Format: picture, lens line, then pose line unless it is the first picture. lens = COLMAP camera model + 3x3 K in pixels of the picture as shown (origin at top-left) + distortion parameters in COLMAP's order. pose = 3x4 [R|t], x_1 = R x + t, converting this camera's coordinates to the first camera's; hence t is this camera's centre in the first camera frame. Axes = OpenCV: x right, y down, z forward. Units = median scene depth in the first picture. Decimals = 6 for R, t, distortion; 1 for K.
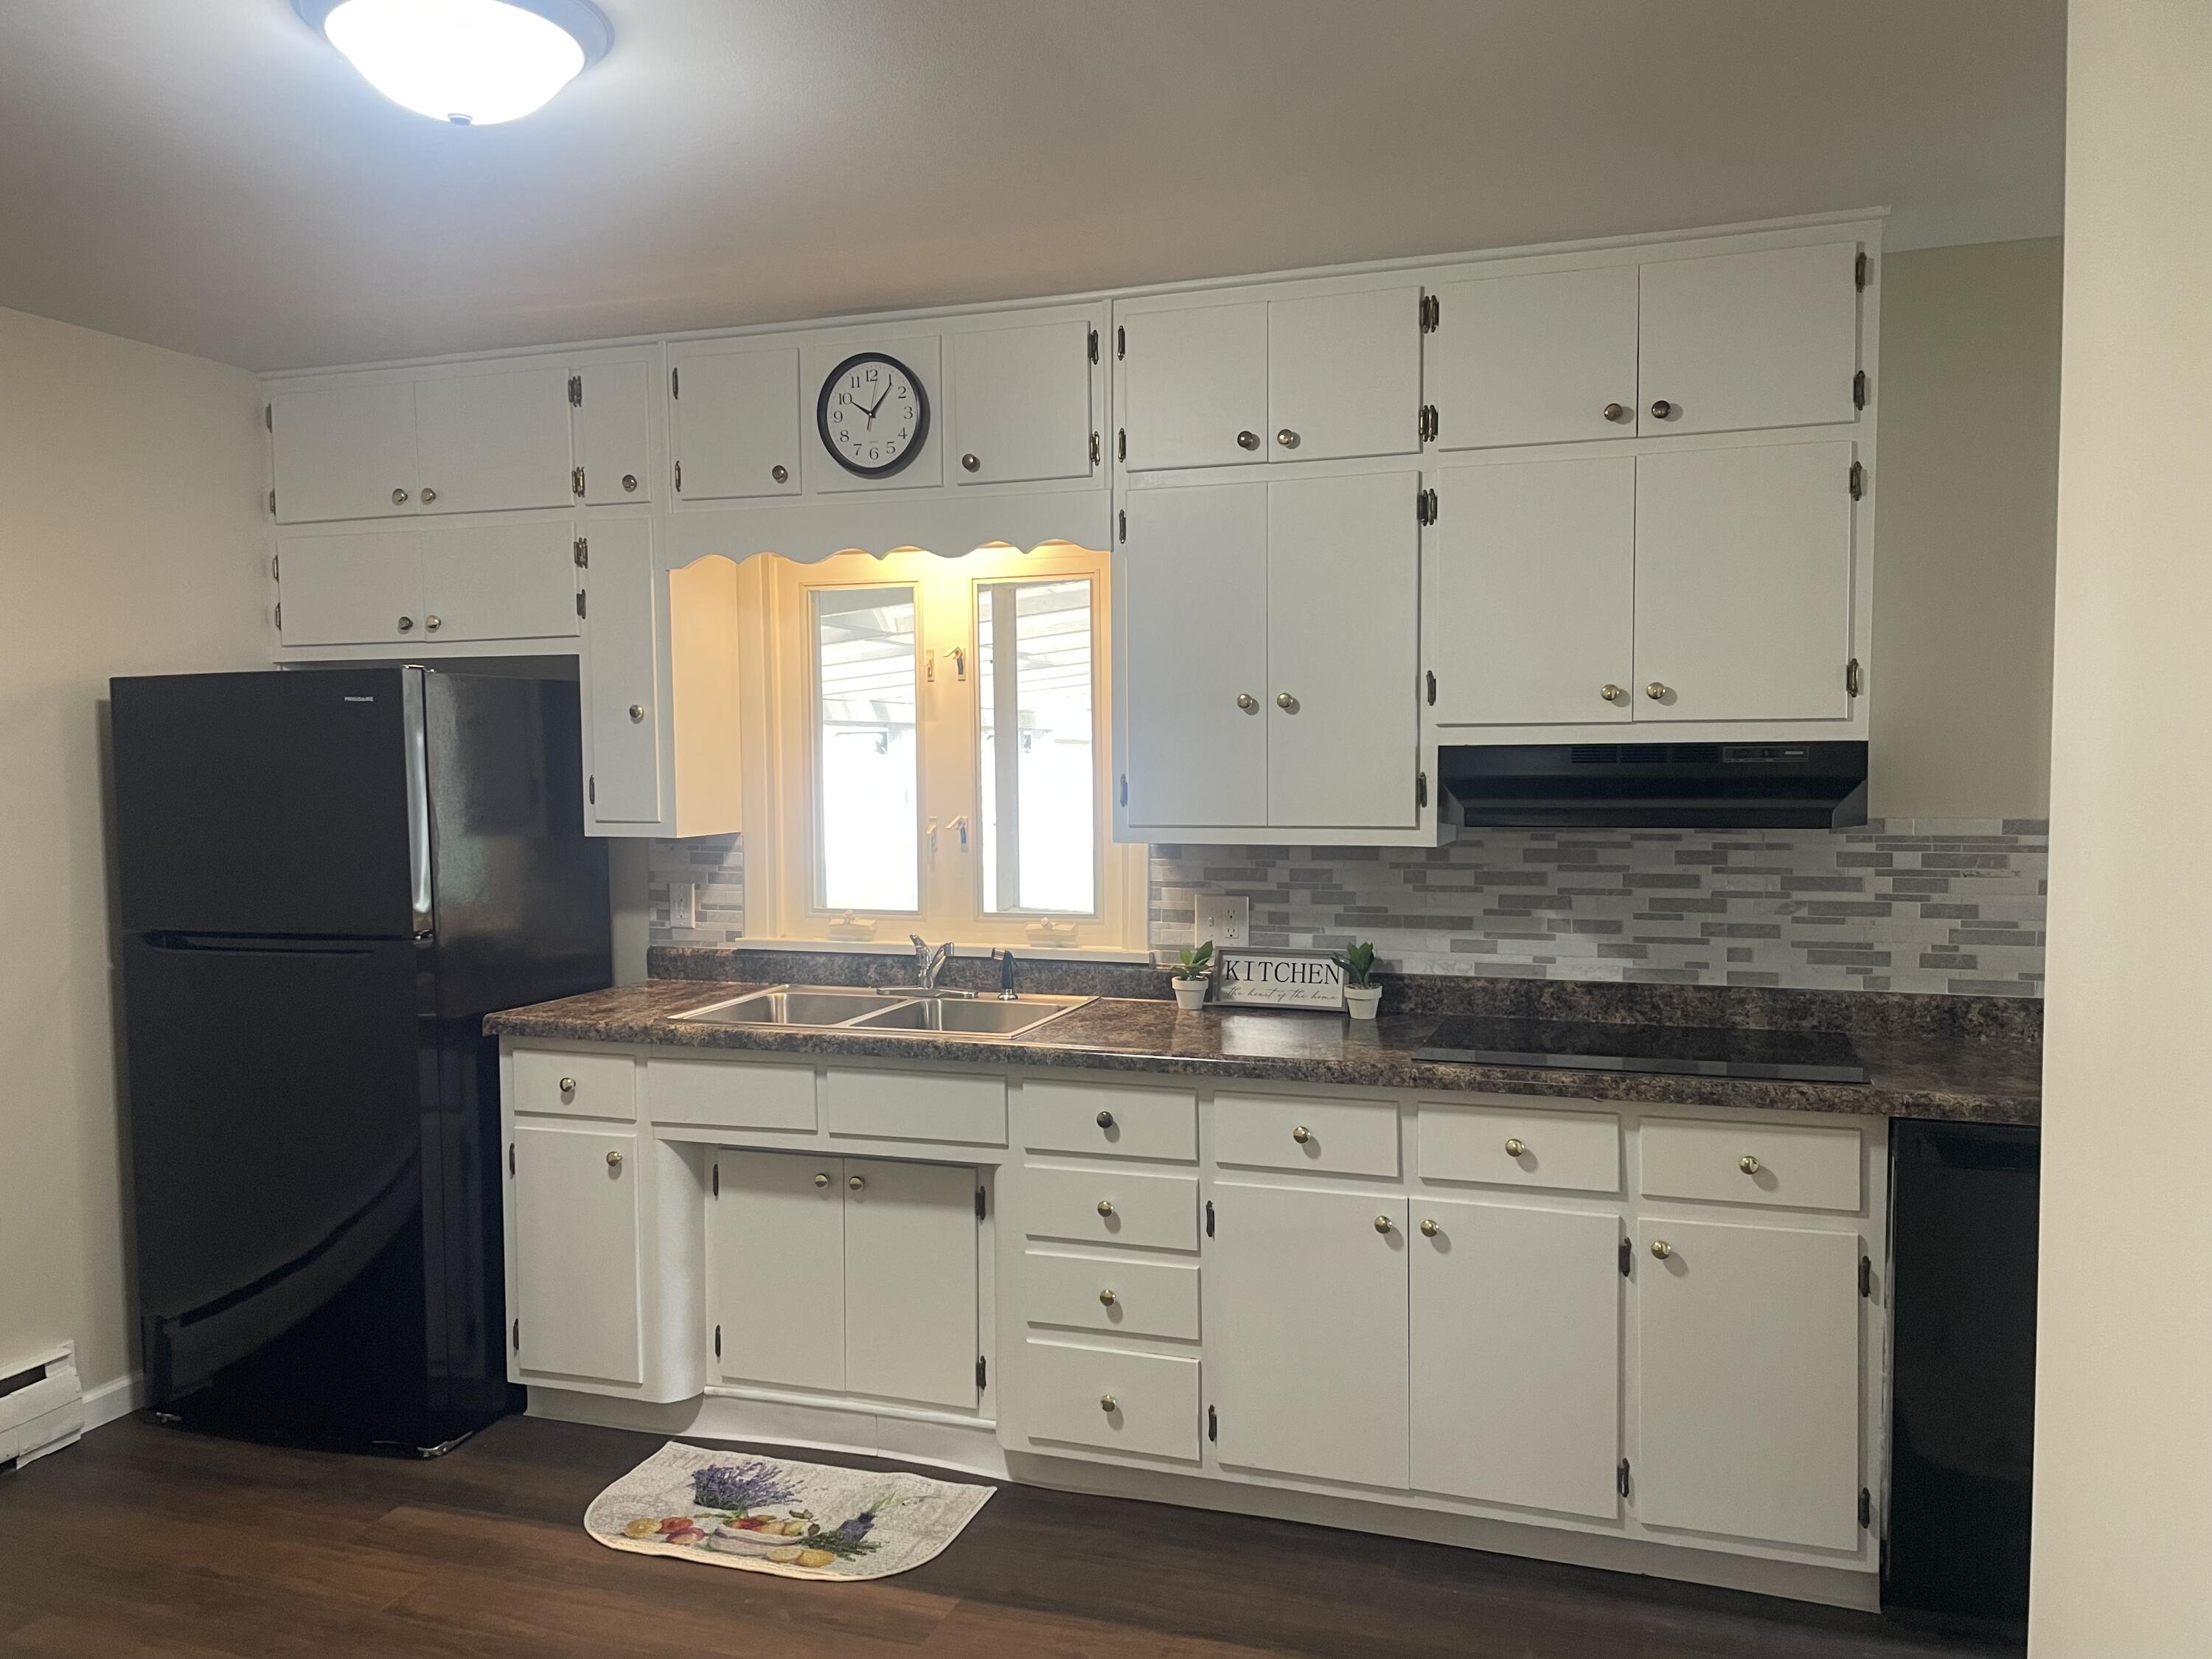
lens RADIAL K [[1653.9, 0, 1106.0], [0, 1653.9, 829.5], [0, 0, 1]] dist [0.093240, -0.157168]
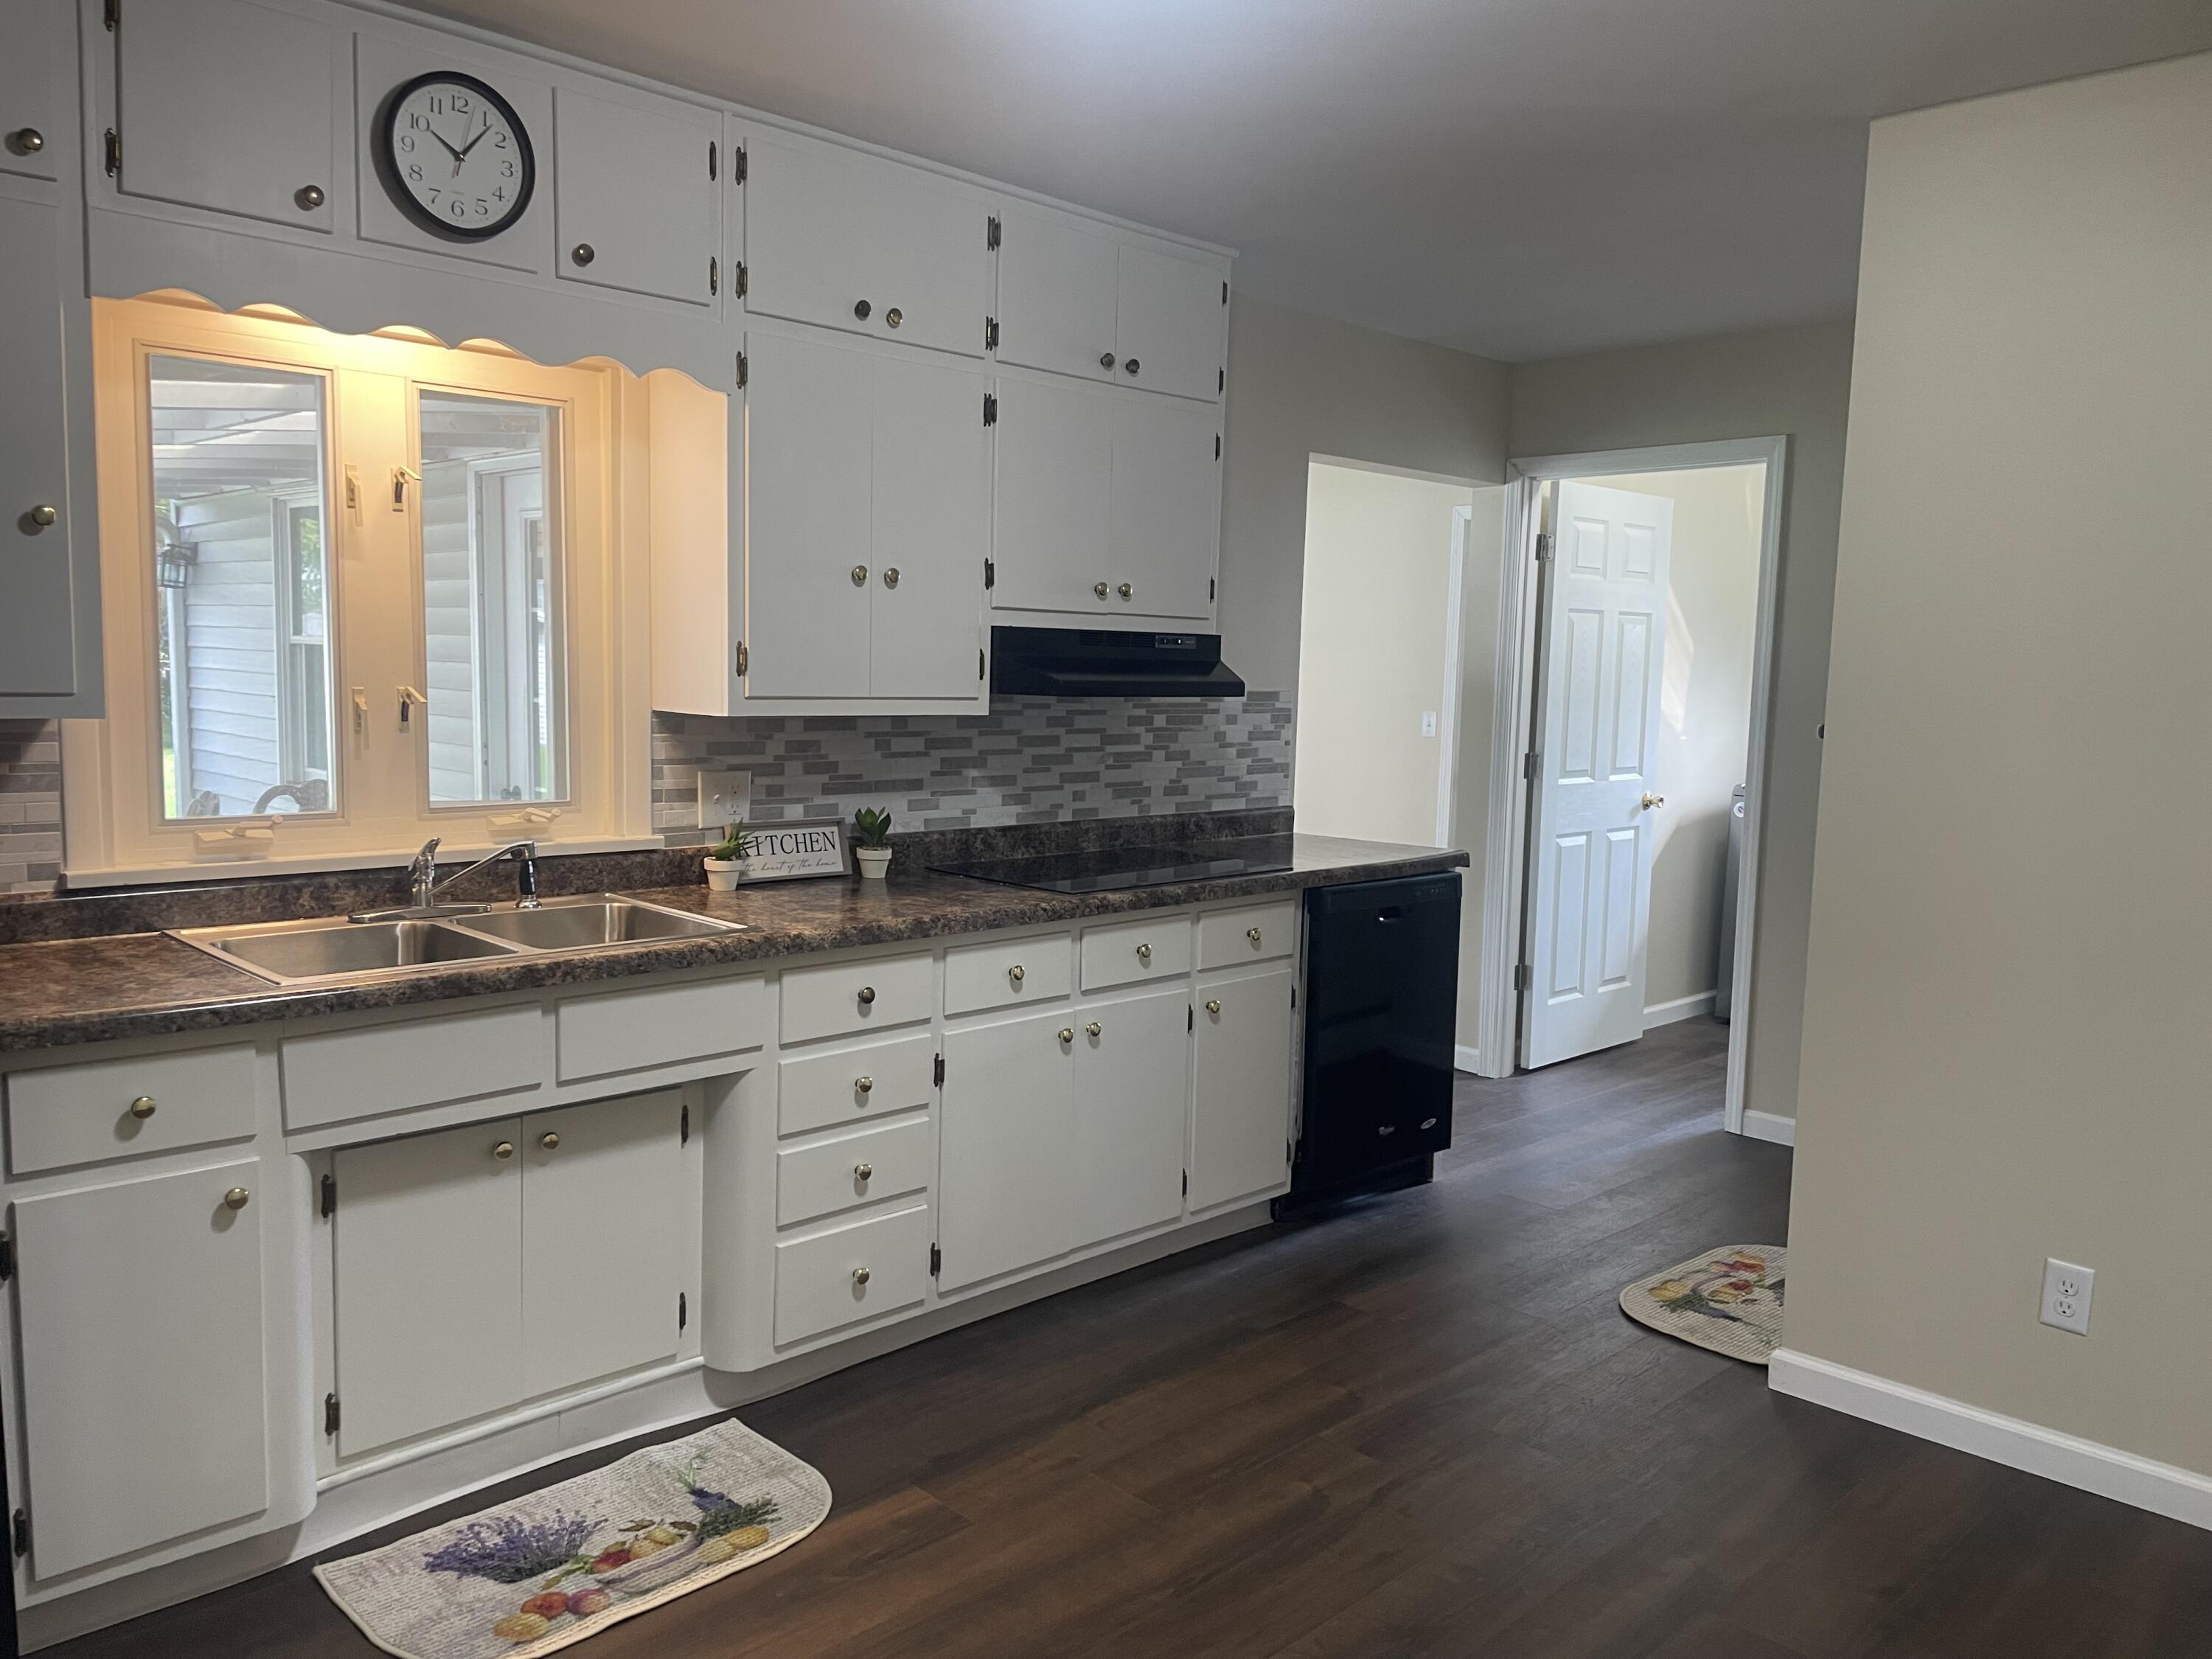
lens RADIAL K [[1653.9, 0, 1106.0], [0, 1653.9, 829.5], [0, 0, 1]] dist [0.093240, -0.157168]
pose [[0.440236, -0.073551, 0.894864, -0.754719], [0.010639, 0.996997, 0.076712, 0.002359], [-0.897819, -0.024251, 0.439697, 0.408722]]
